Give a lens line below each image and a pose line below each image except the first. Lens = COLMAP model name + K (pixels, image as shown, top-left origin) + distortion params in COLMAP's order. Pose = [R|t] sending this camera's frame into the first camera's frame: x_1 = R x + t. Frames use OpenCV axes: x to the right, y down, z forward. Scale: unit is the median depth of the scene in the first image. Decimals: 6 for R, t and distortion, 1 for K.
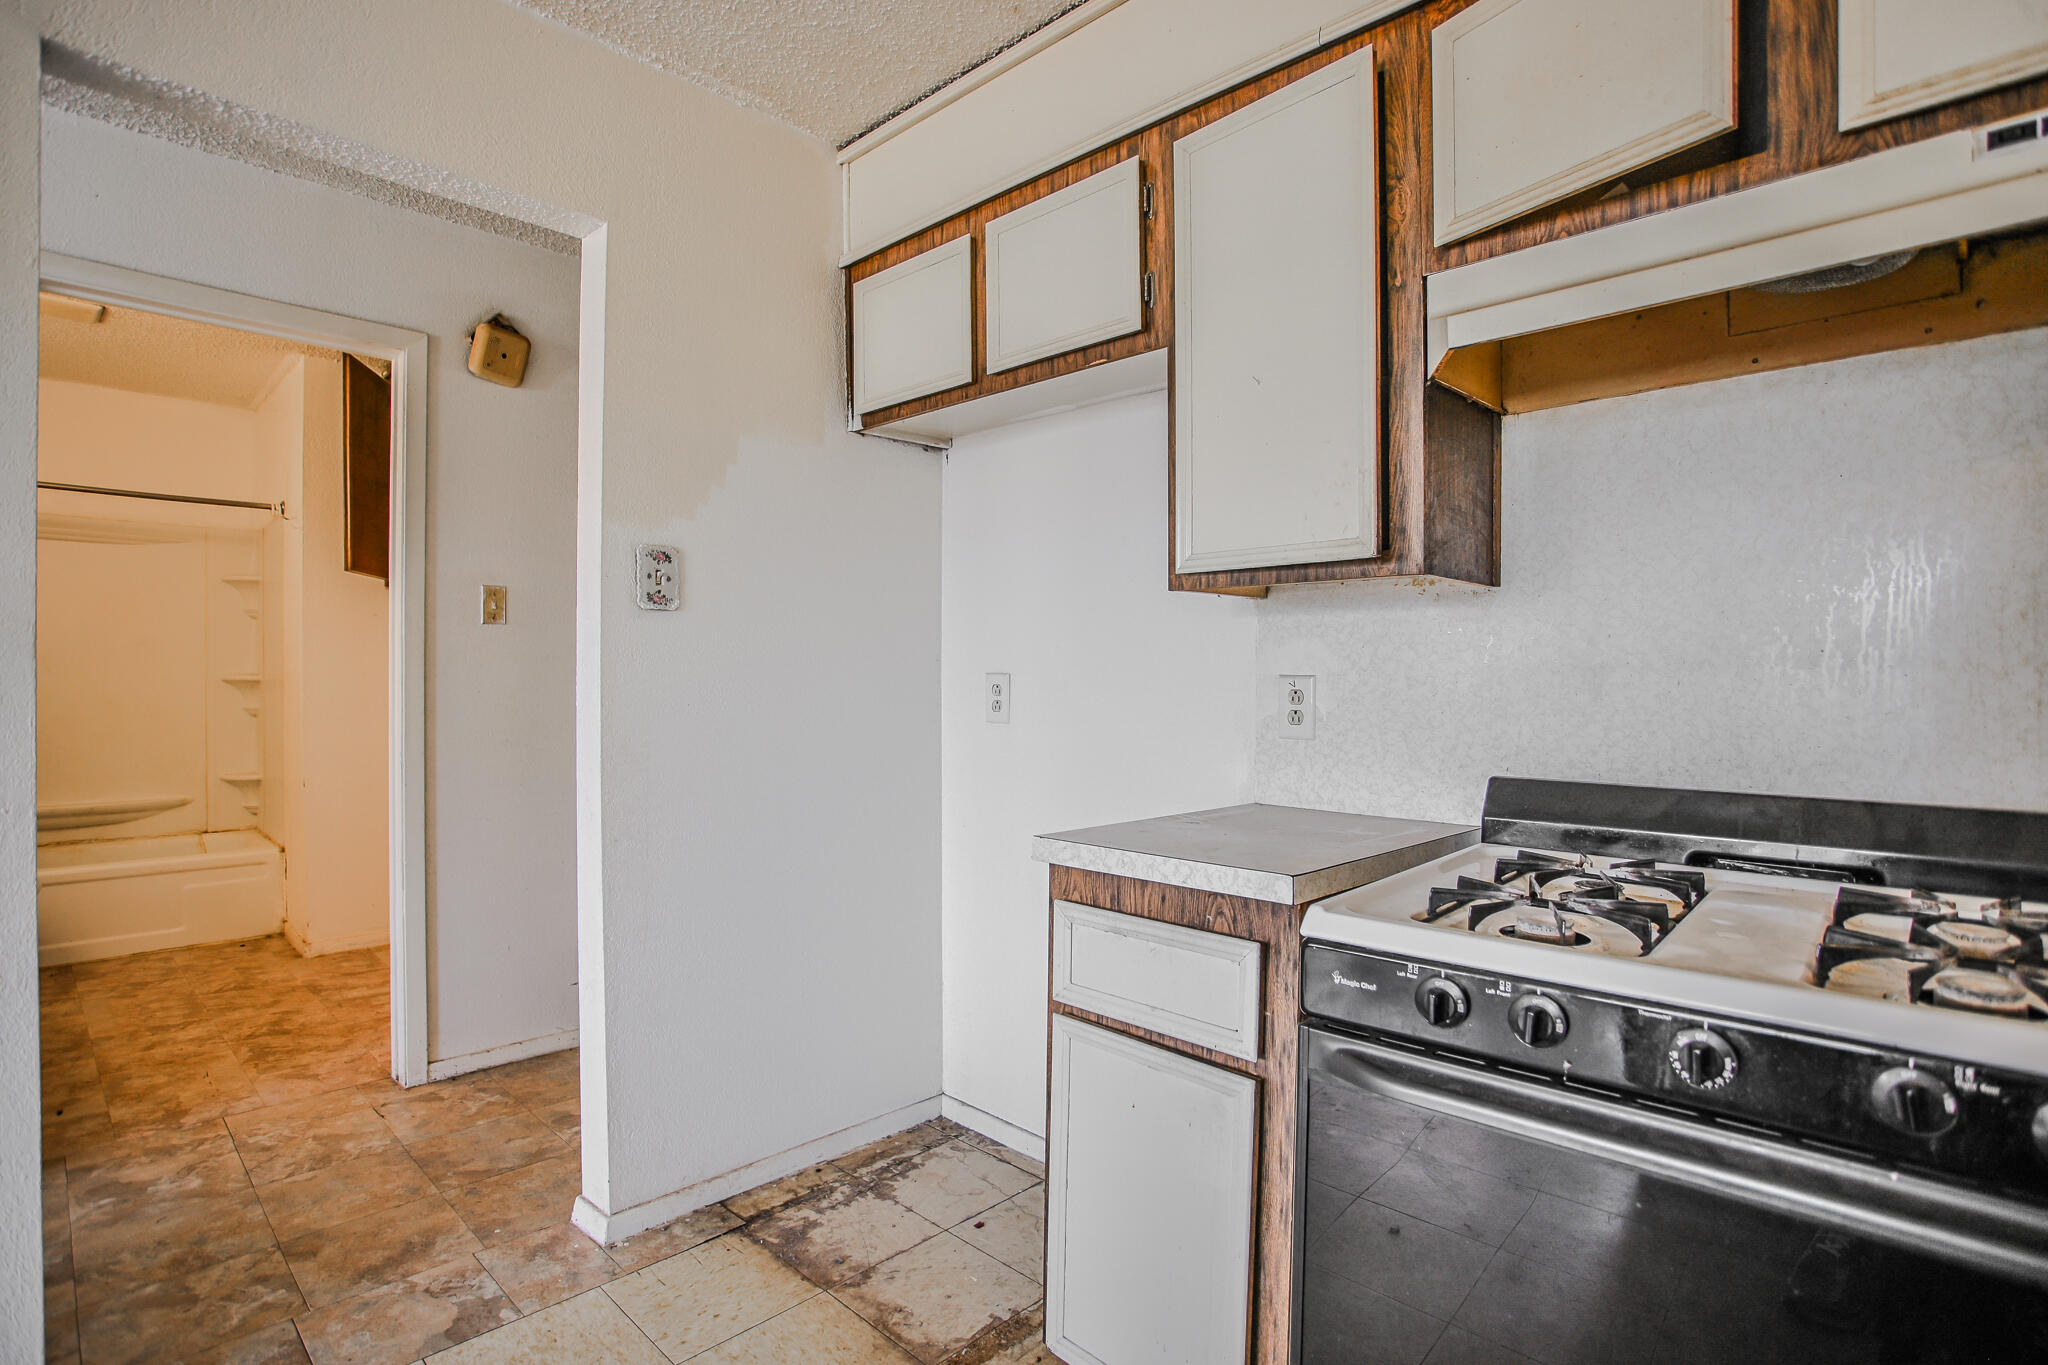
lens RADIAL K [[1011.4, 0, 1016.5], [0, 1011.4, 685.8], [0, 0, 1]] dist [-0.074878, 0.028475]
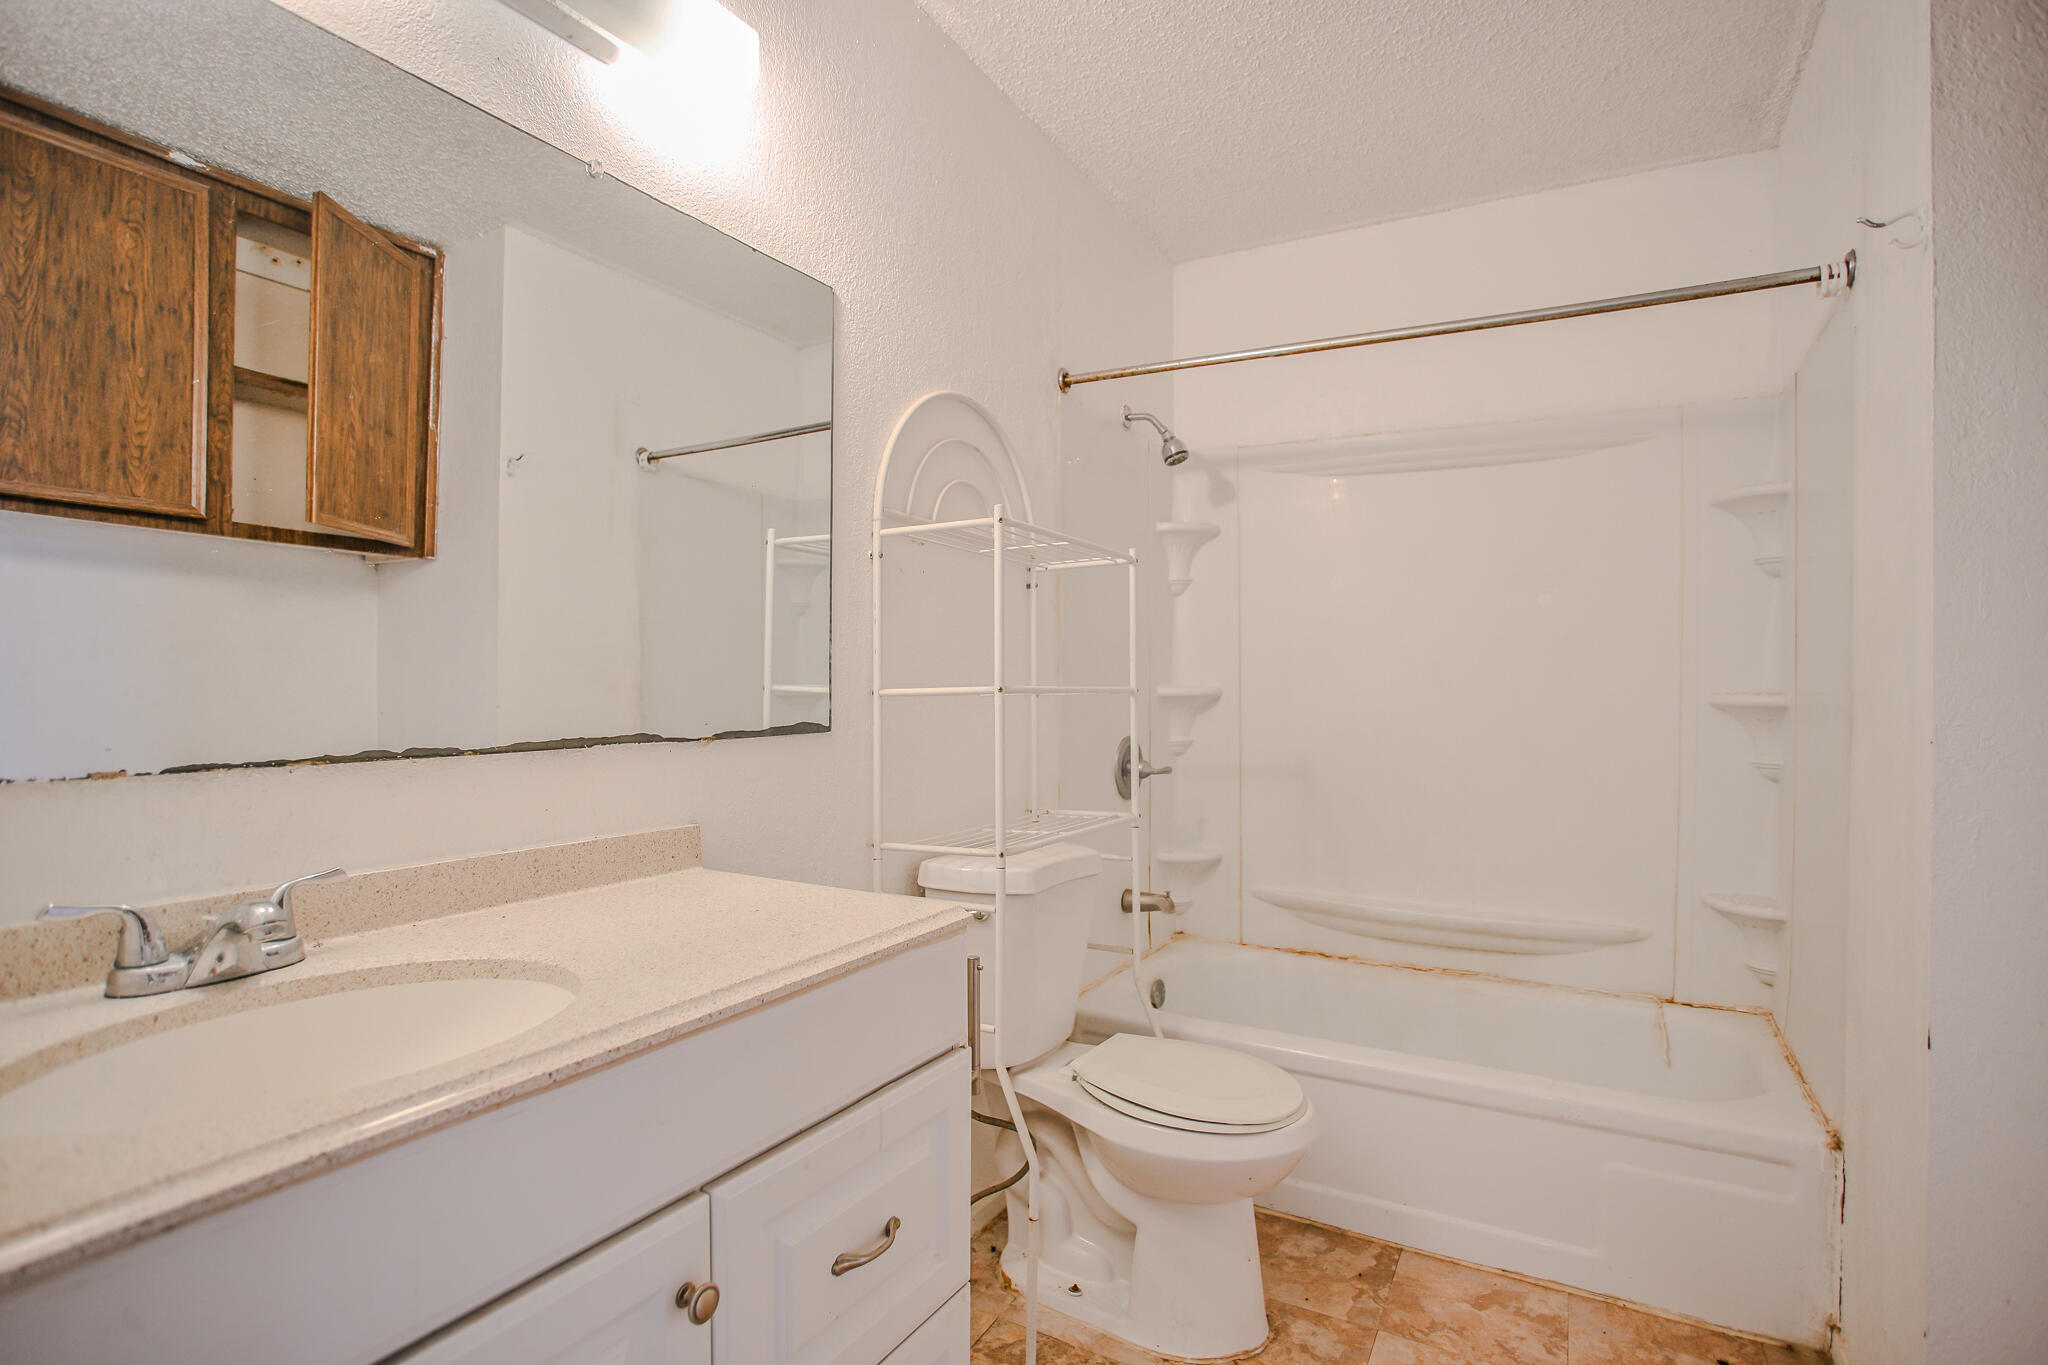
lens RADIAL K [[1011.4, 0, 1016.5], [0, 1011.4, 685.8], [0, 0, 1]] dist [-0.074878, 0.028475]
pose [[0.247018, 0.001195, -0.969010, -1.101994], [-0.018944, 0.999814, -0.003596, -0.018052], [0.968826, 0.019245, 0.246995, 1.401541]]
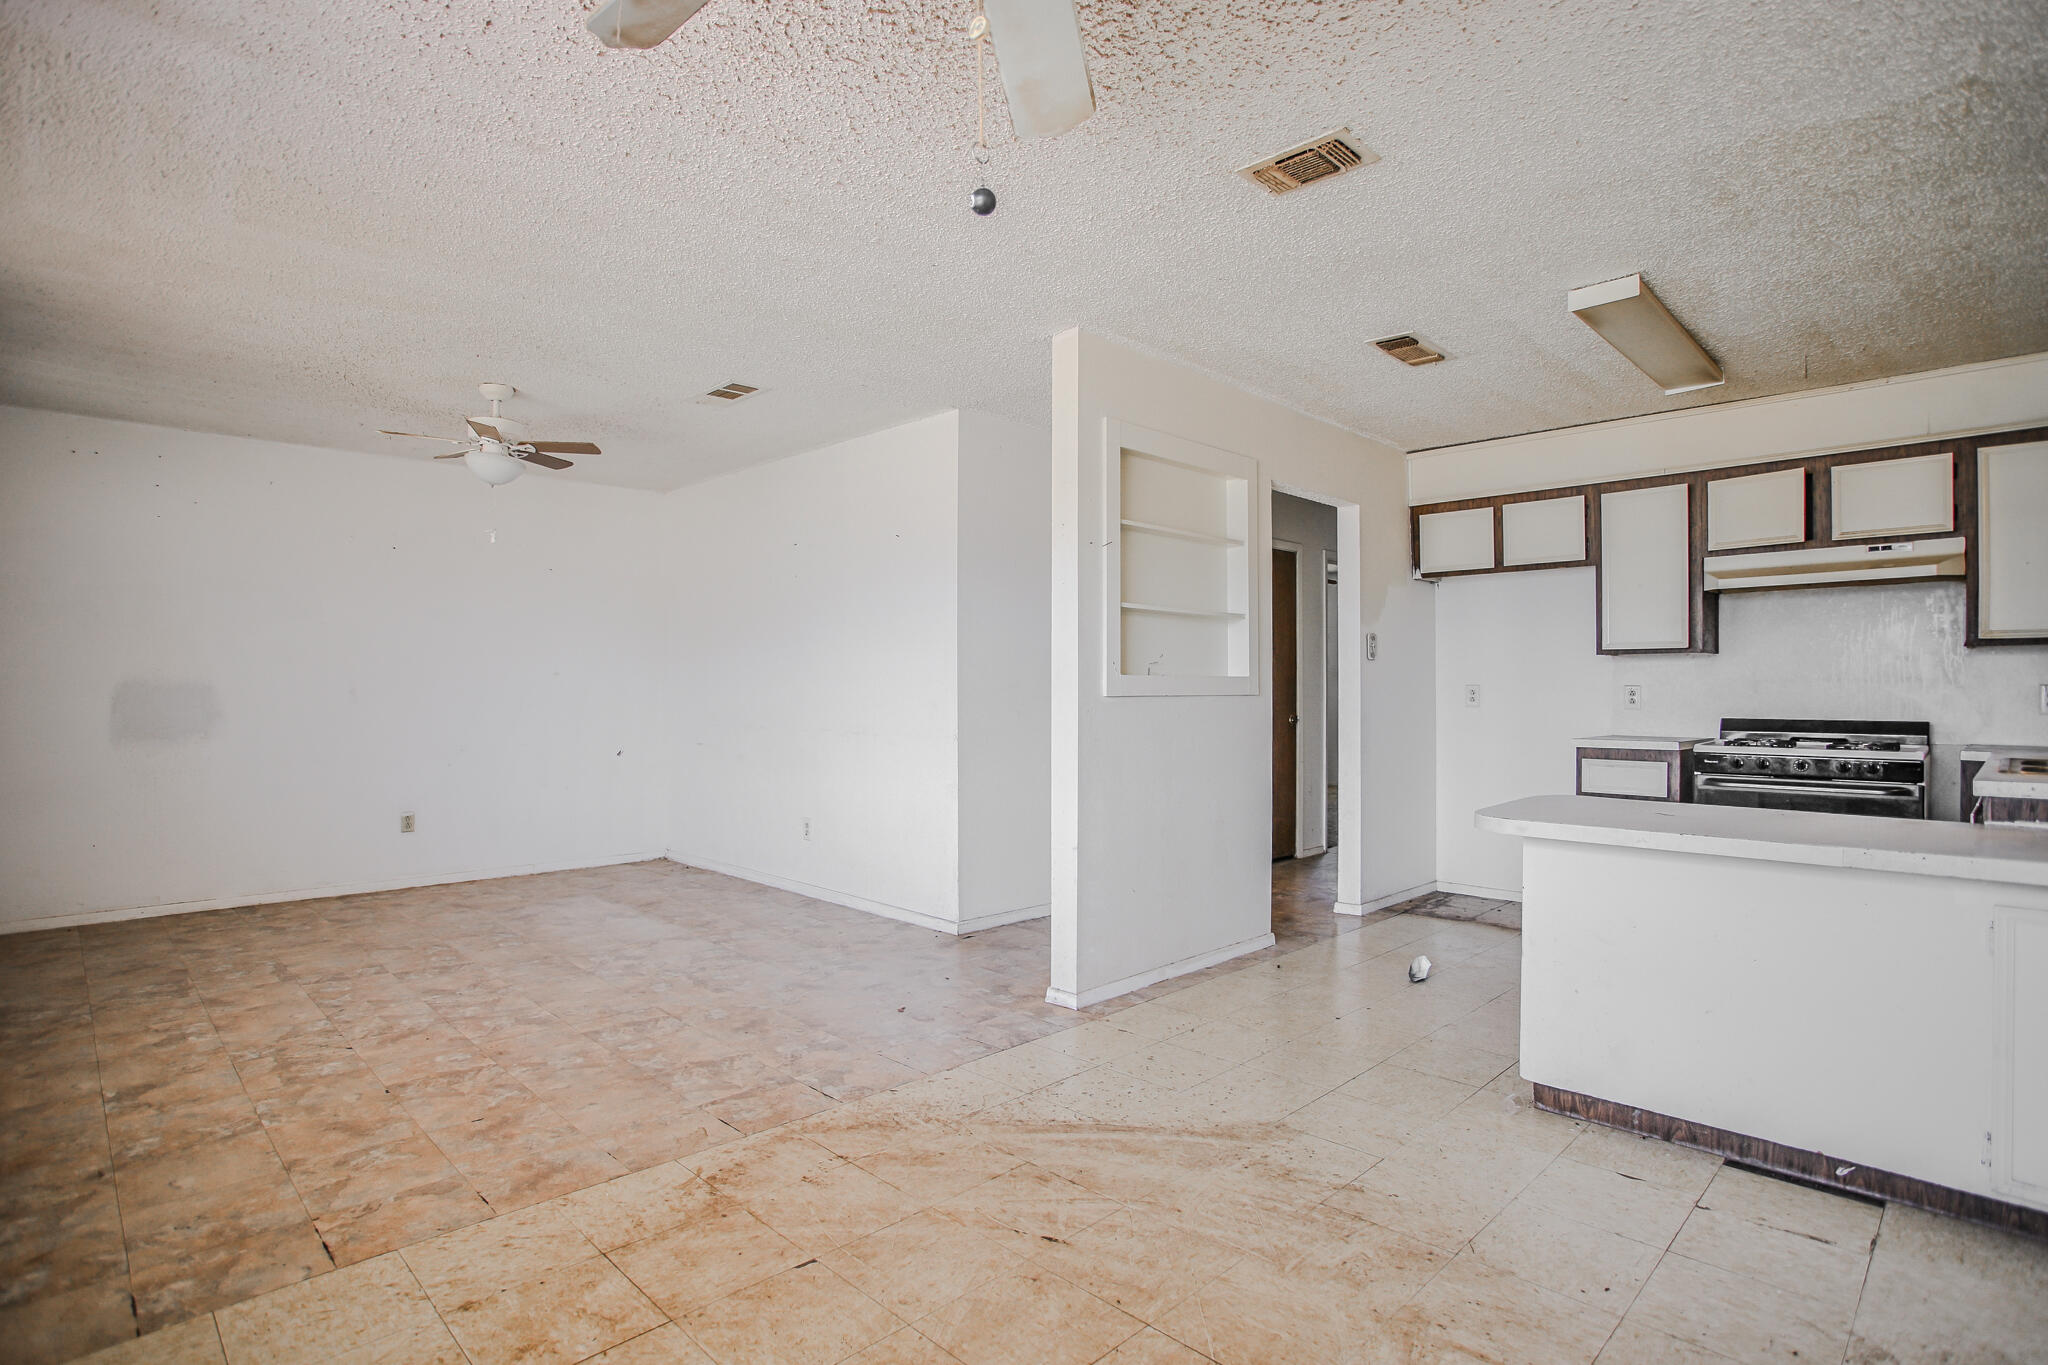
lens RADIAL K [[1031.0, 0, 1018.4], [0, 1031.0, 689.6], [0, 0, 1]] dist [-0.074047, 0.031209]
pose [[0.999772, -0.002111, -0.021262, -1.361730], [0.001936, 0.999964, -0.008252, 0.020470], [0.021279, 0.008209, 0.999740, -1.784306]]
